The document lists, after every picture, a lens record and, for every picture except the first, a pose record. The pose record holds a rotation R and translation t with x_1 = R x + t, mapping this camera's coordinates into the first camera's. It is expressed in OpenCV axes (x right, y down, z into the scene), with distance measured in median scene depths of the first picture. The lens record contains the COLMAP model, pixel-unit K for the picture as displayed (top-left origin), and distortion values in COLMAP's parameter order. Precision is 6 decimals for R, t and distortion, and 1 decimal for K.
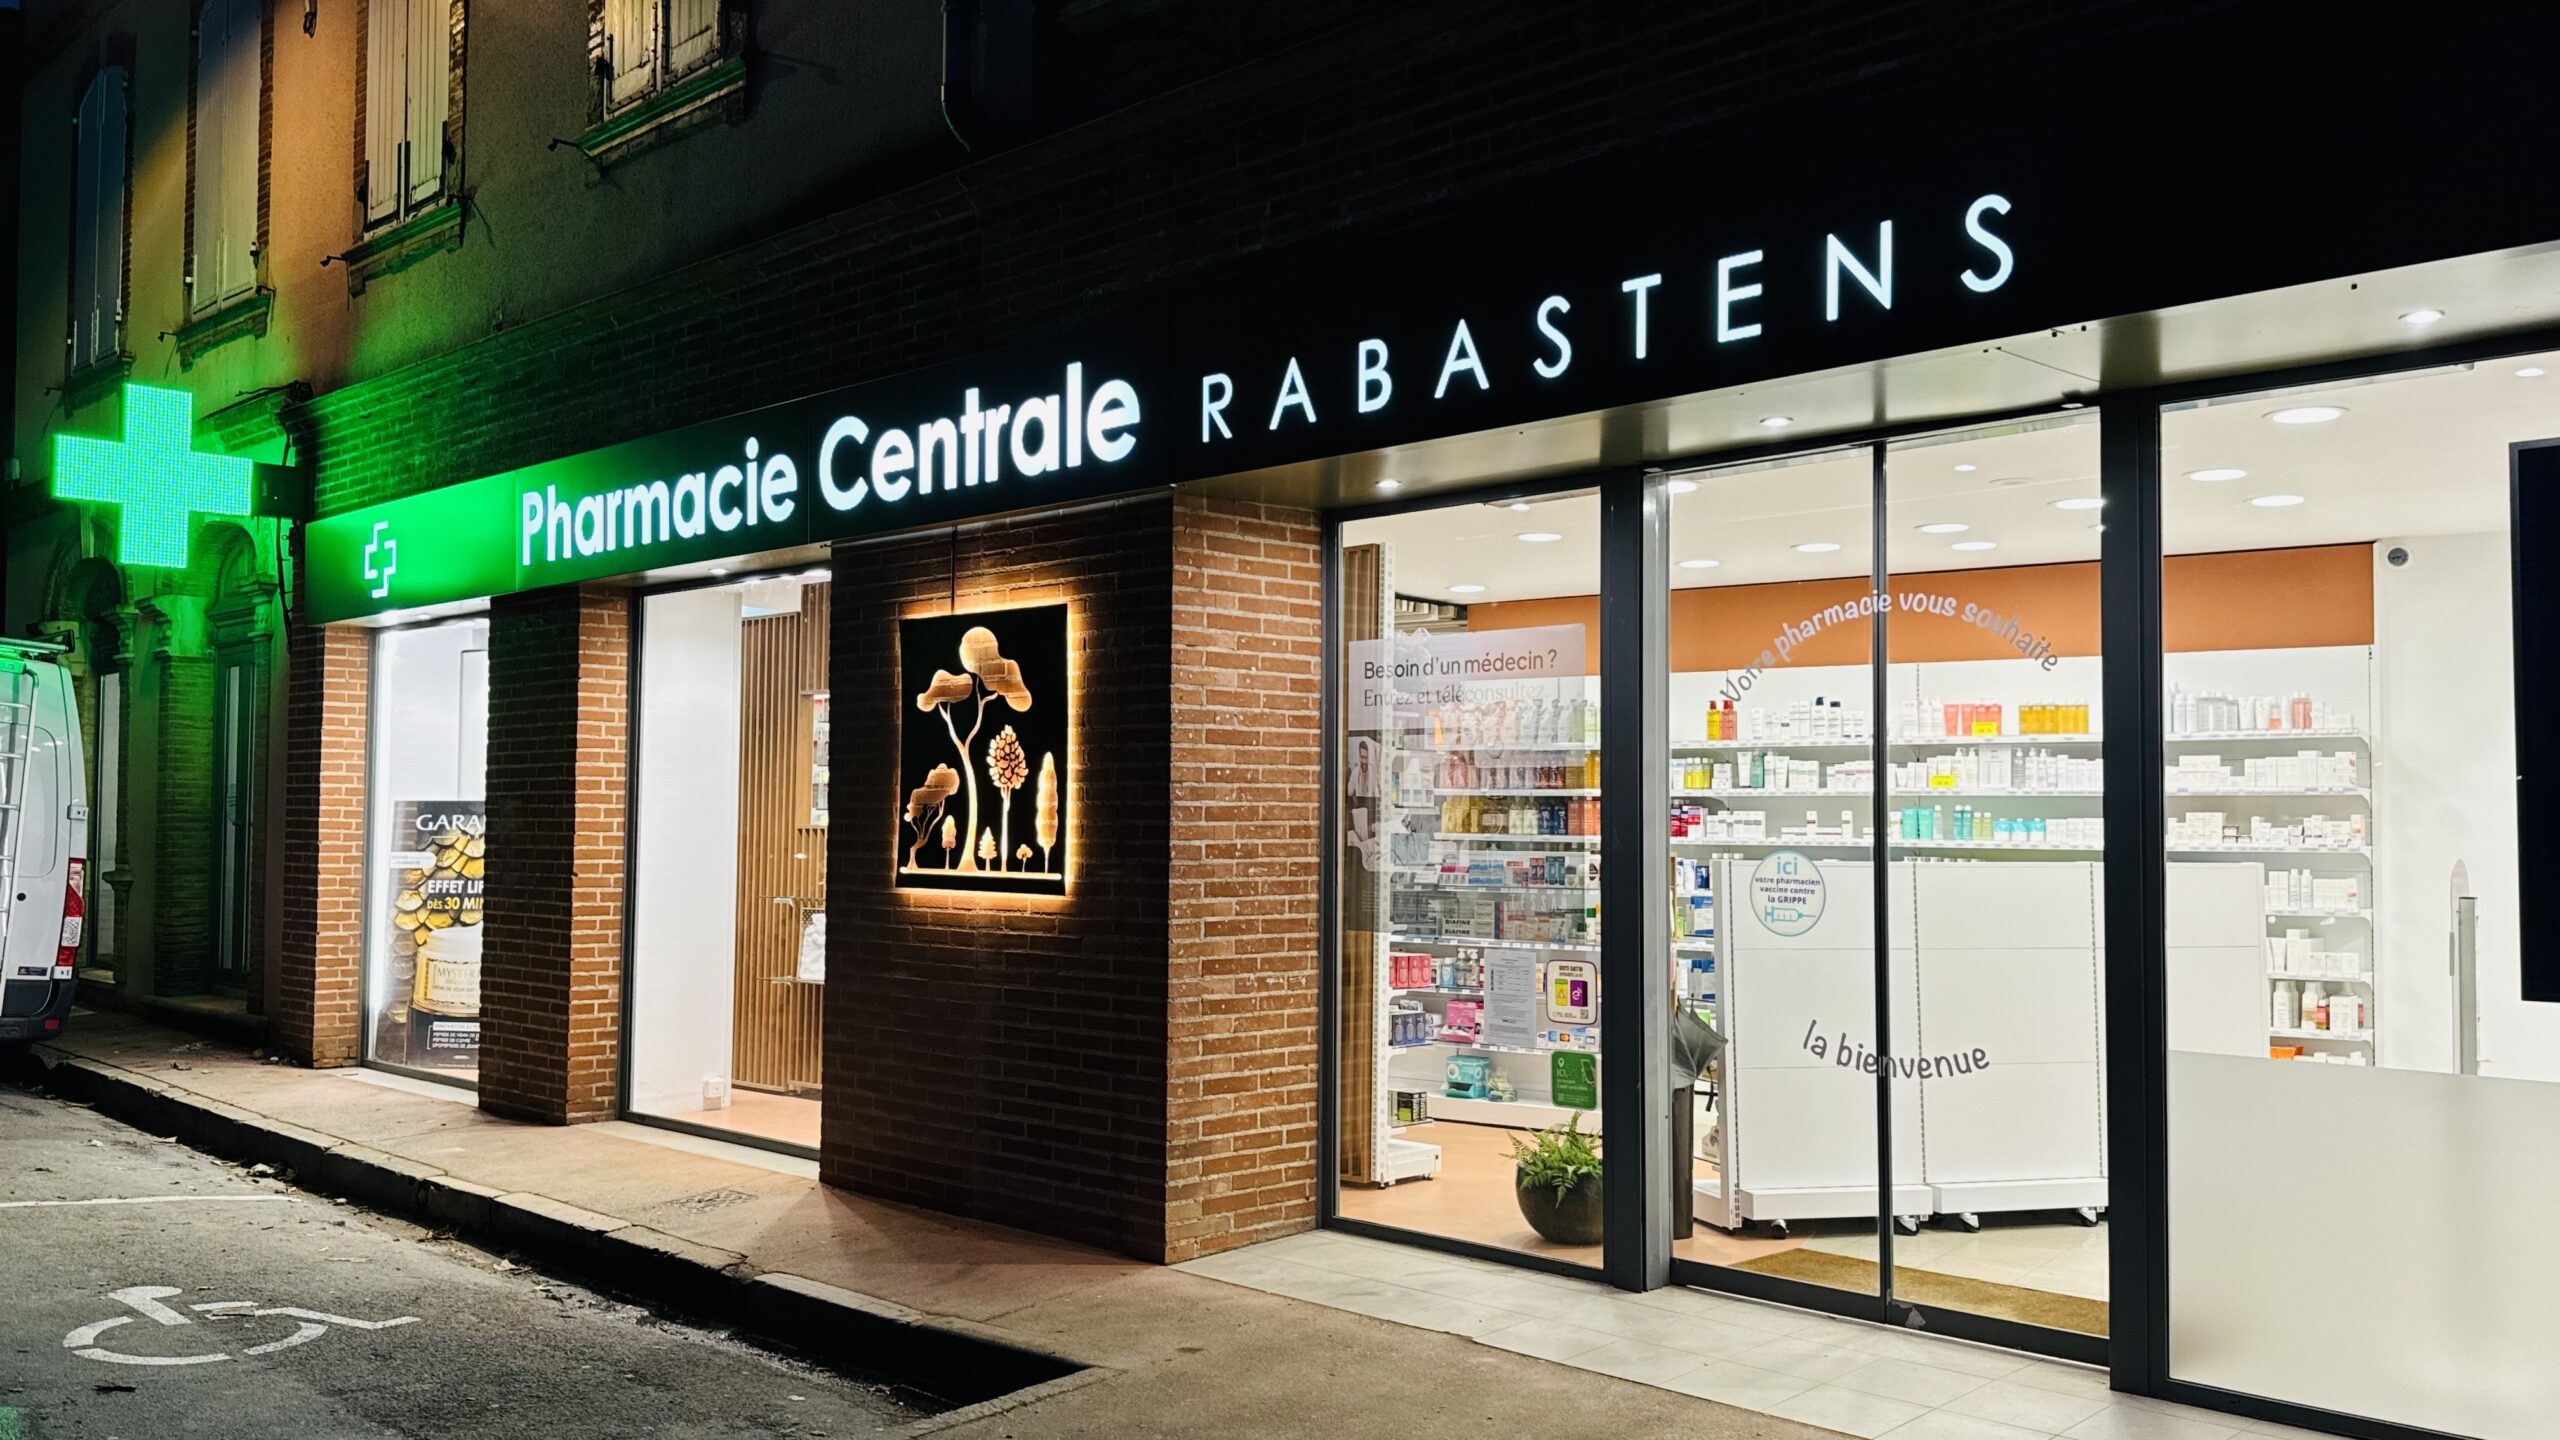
lens RADIAL K [[2062.0, 0, 1289.7], [0, 2062.0, 734.2], [0, 0, 1]] dist [0.200859, -0.459192]
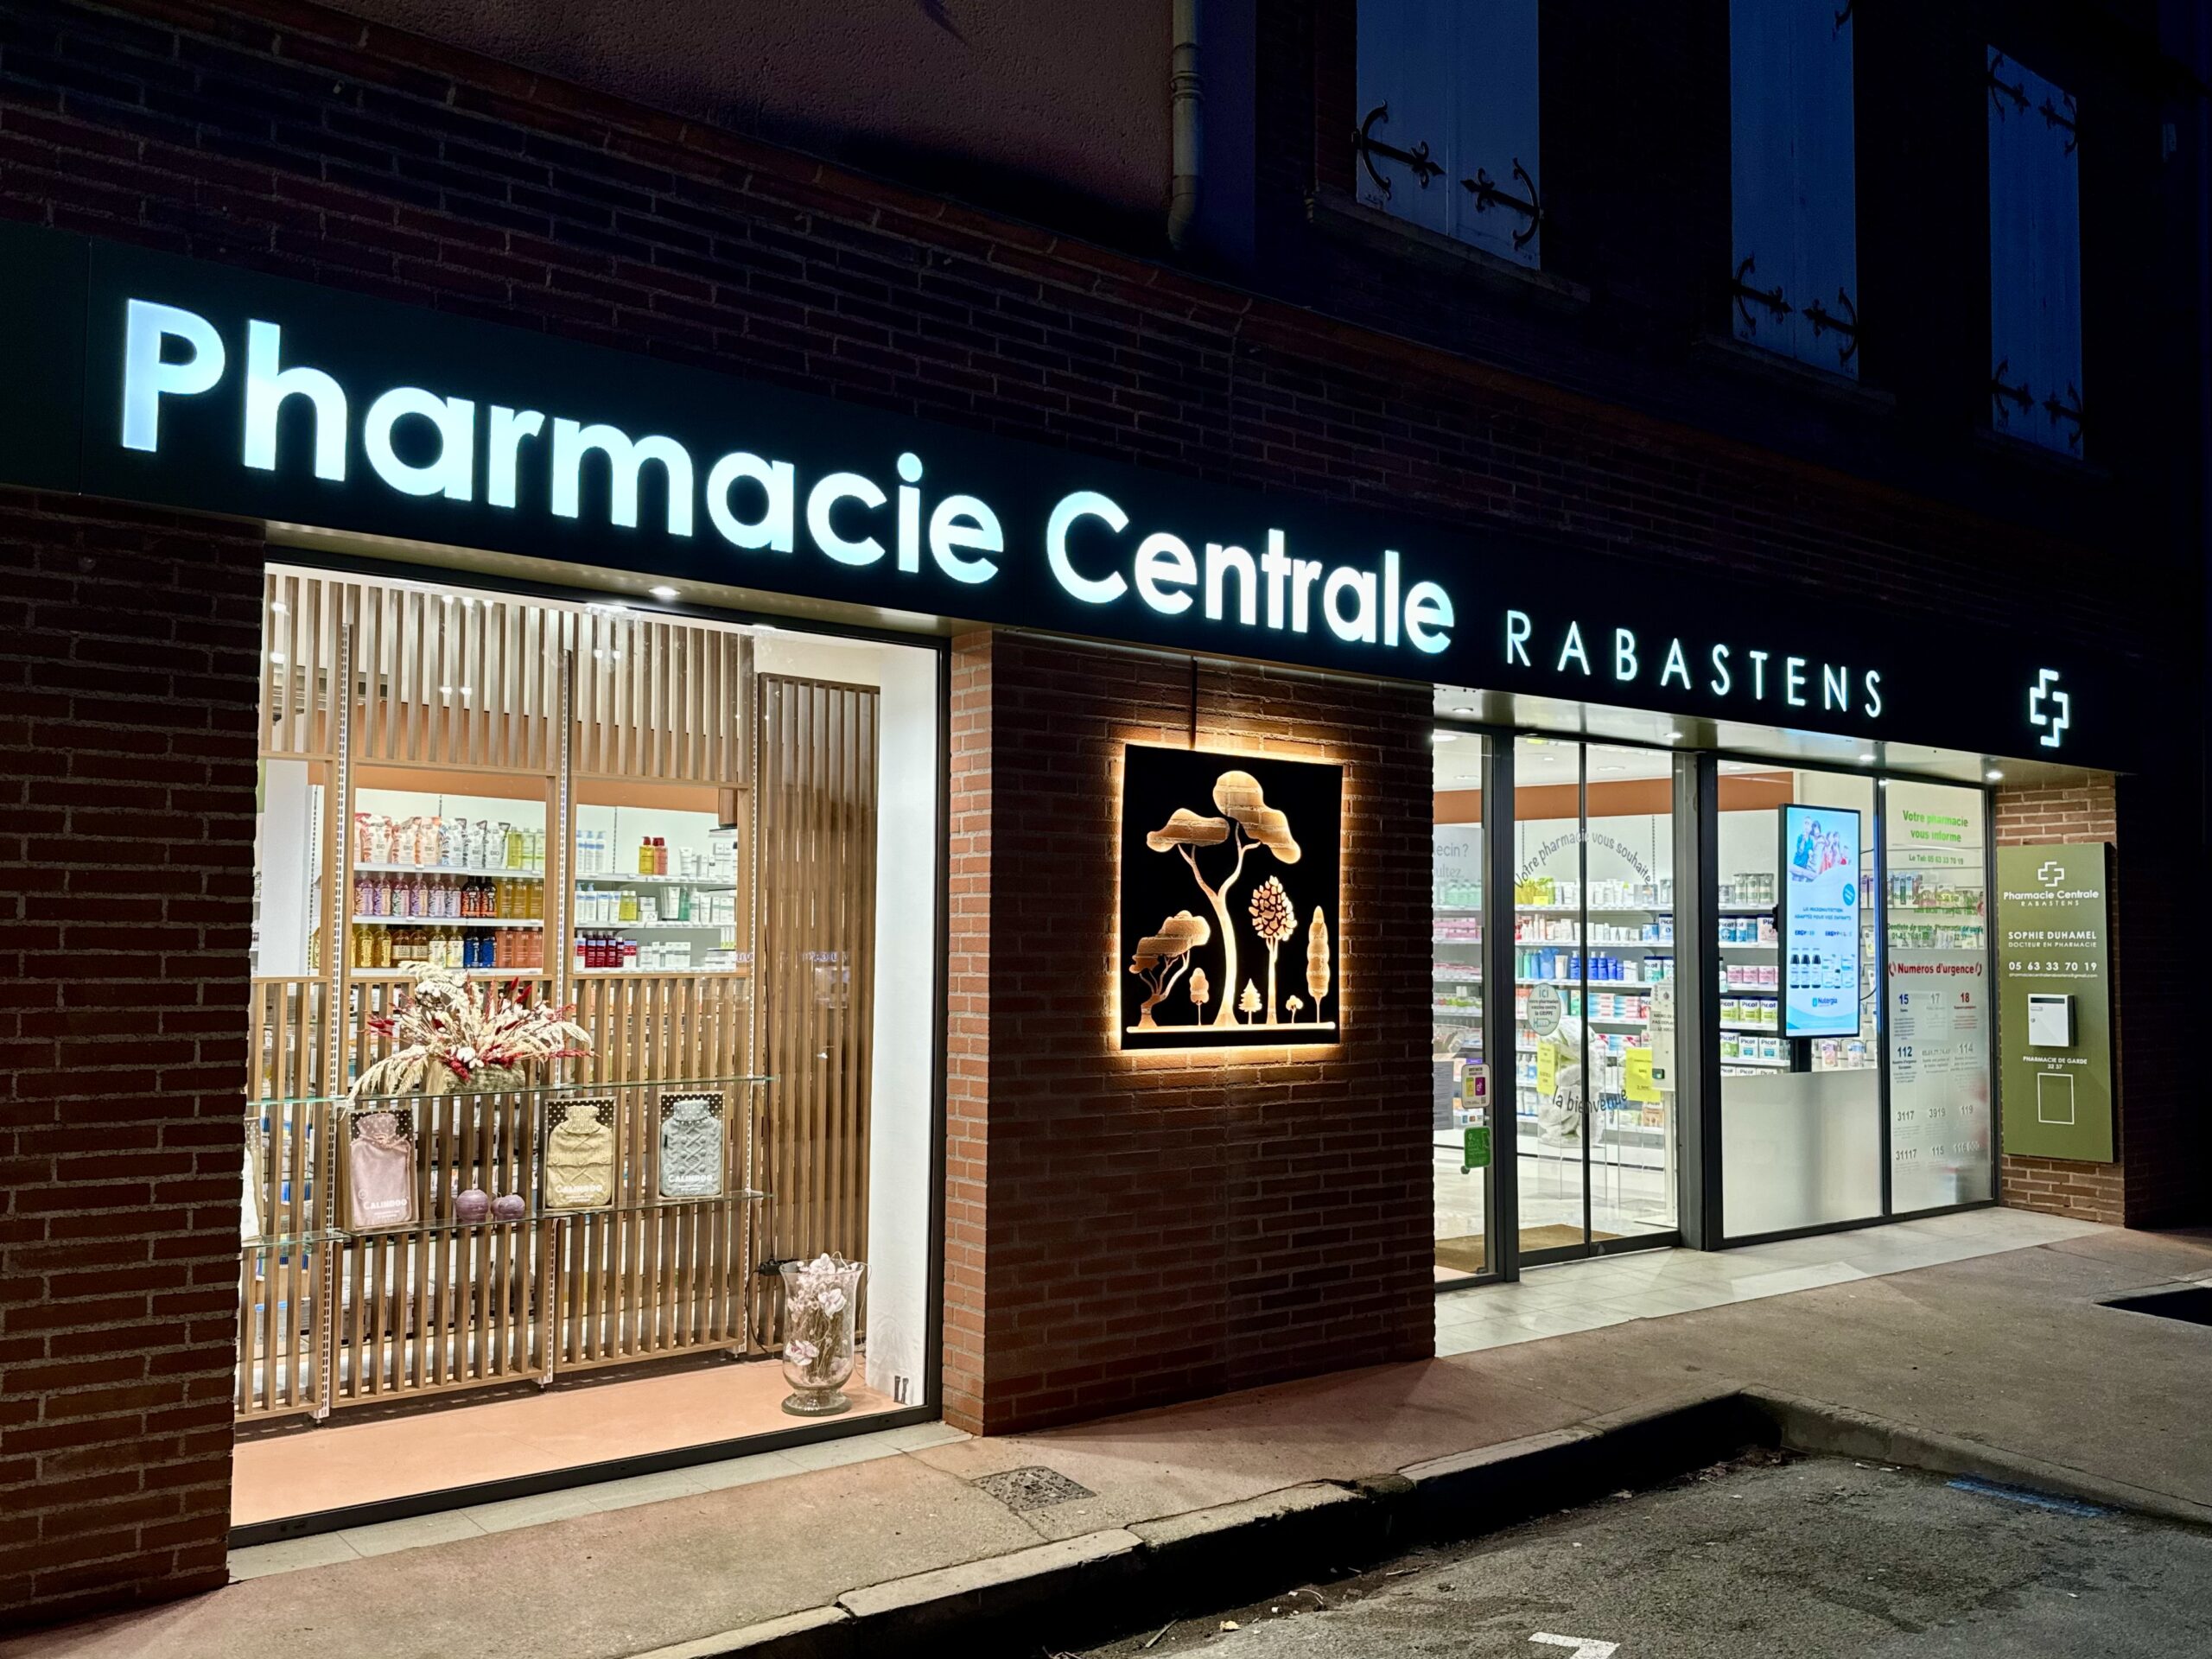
lens RADIAL K [[1775.7, 0, 1099.9], [0, 1775.7, 845.9], [0, 0, 1]] dist [0.174860, -0.335387]
pose [[0.128041, 0.047391, 0.990636, -0.985041], [-0.051367, 0.997834, -0.041096, 0.020484], [-0.990438, -0.045624, 0.130198, 0.964679]]
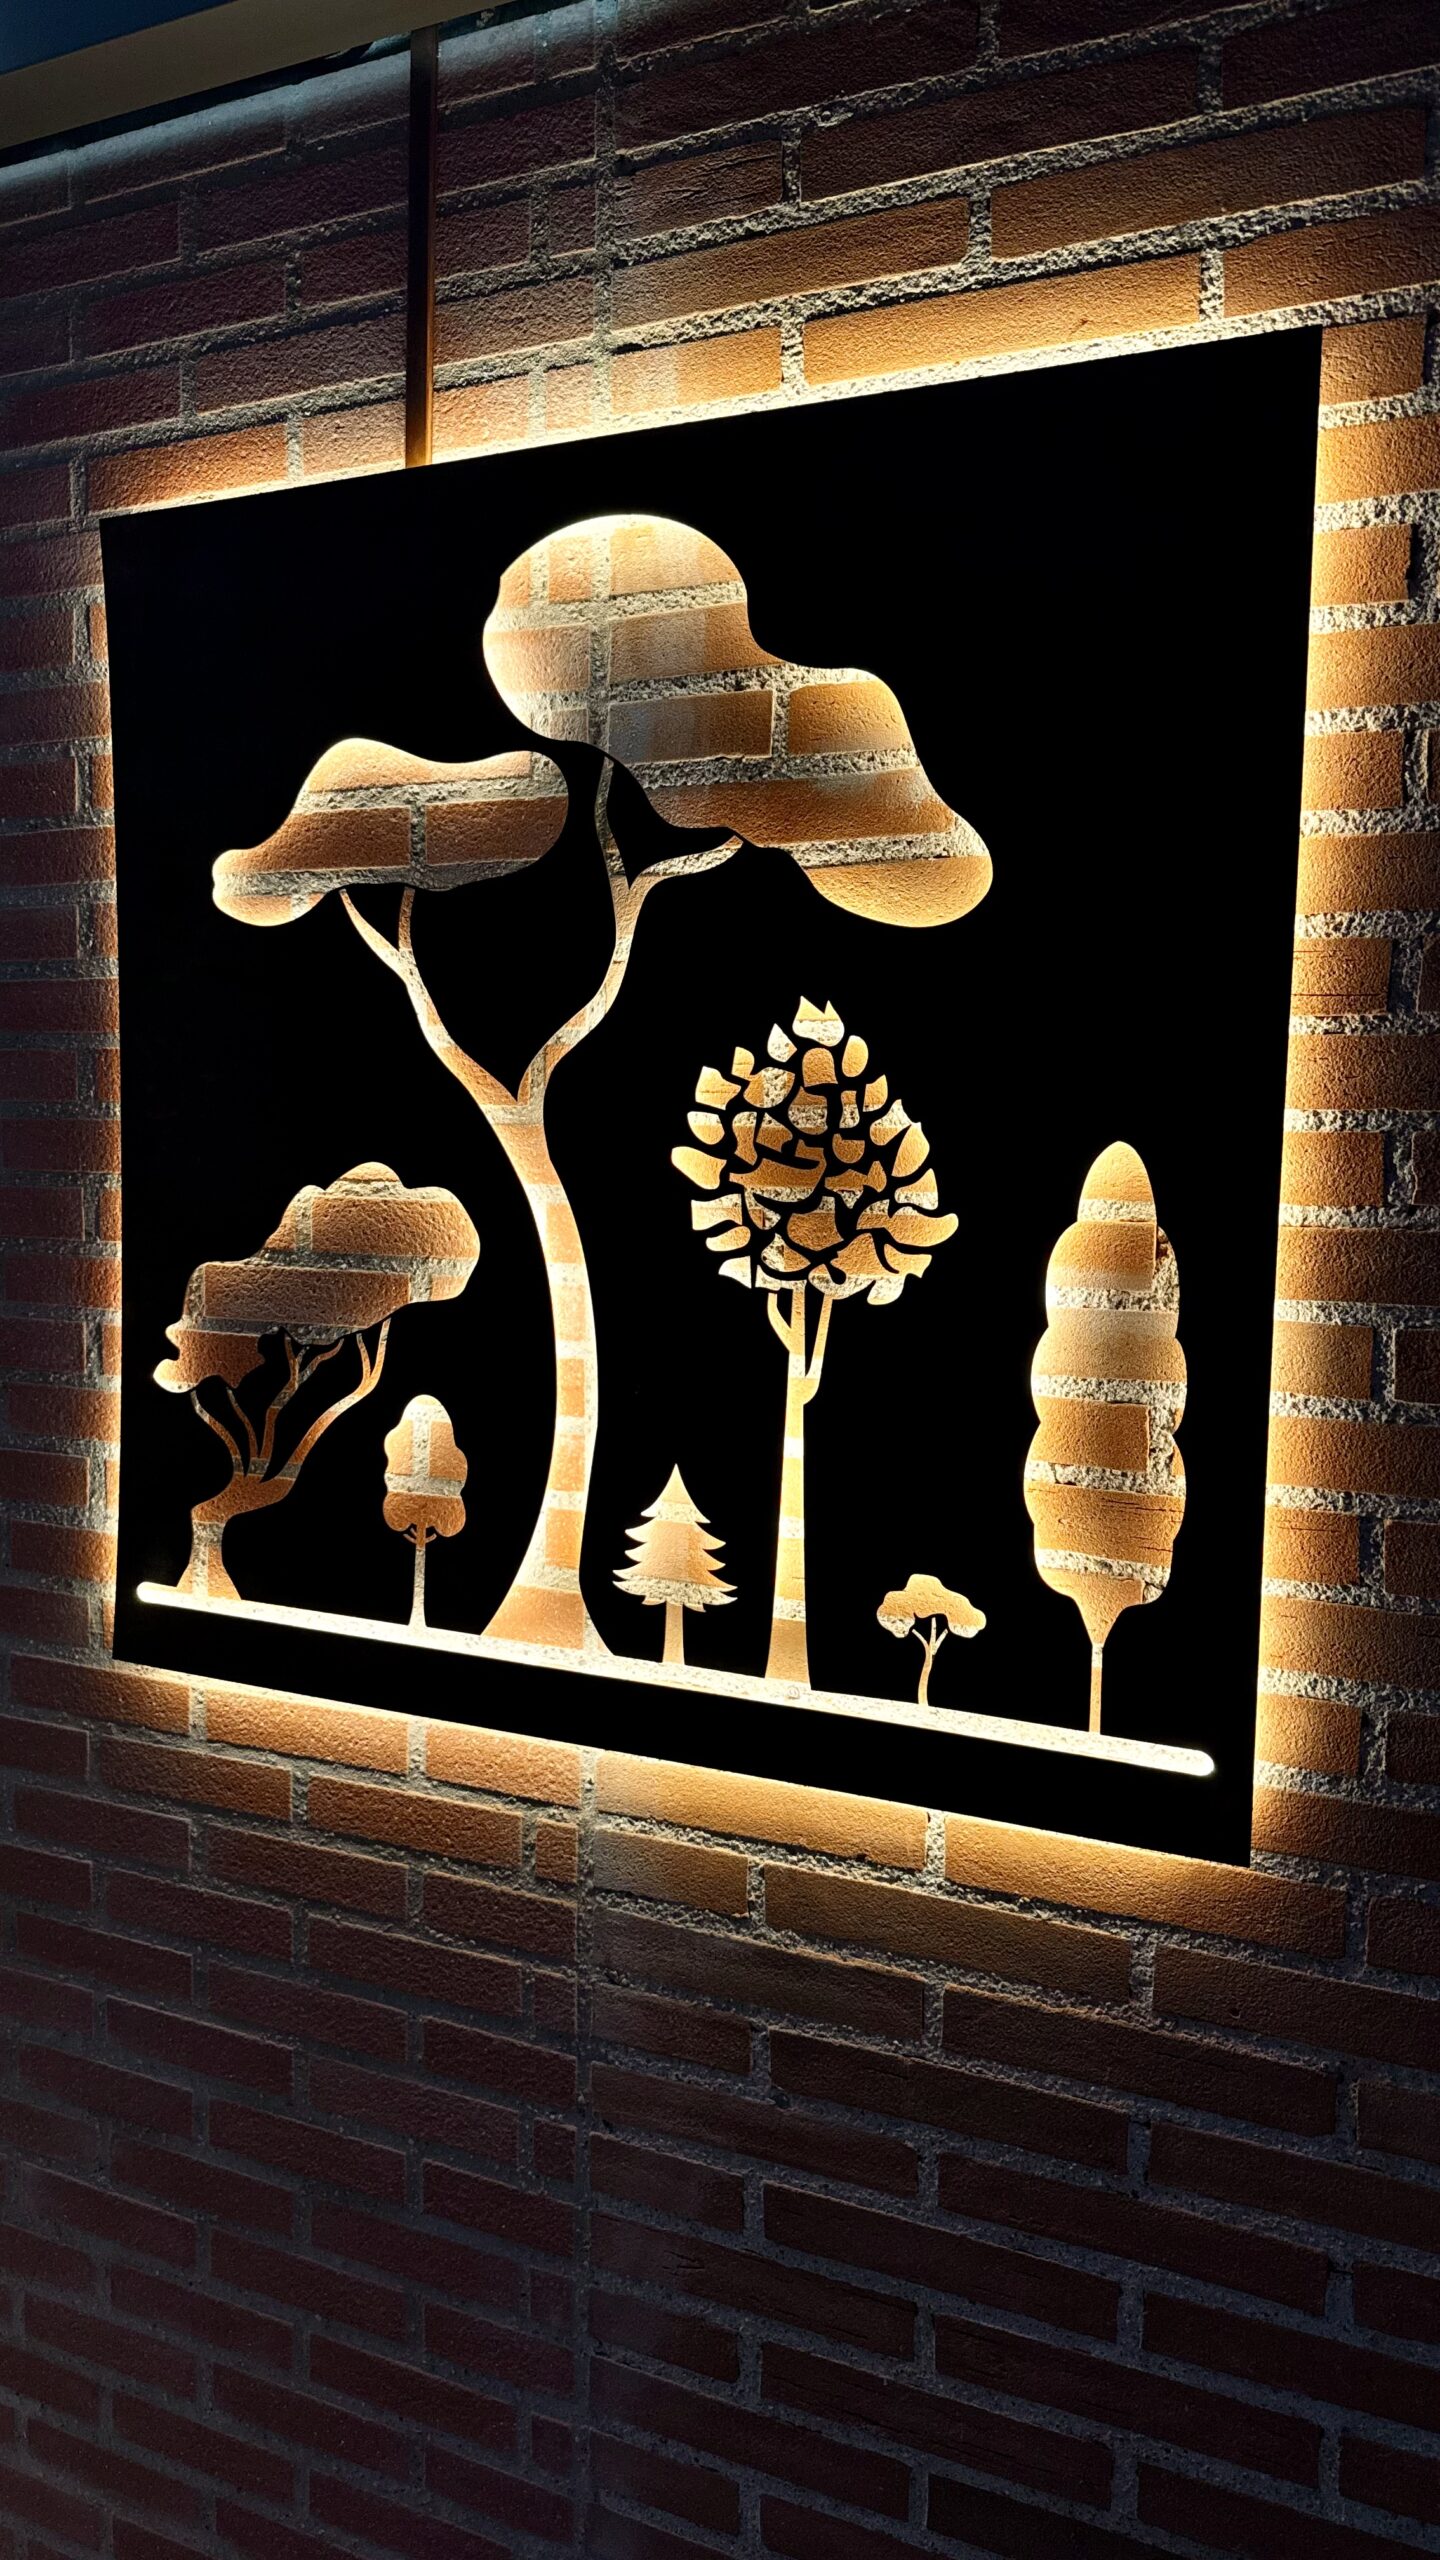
lens RADIAL K [[1767.4, 0, 720.0], [0, 1767.4, 1280.0], [0, 0, 1]] dist [0.111969, -0.150036]
pose [[0.936407, -0.018204, 0.350444, -0.206782], [-0.026718, 0.992056, 0.122925, 0.002133], [-0.349898, -0.124471, 0.928482, 0.827452]]
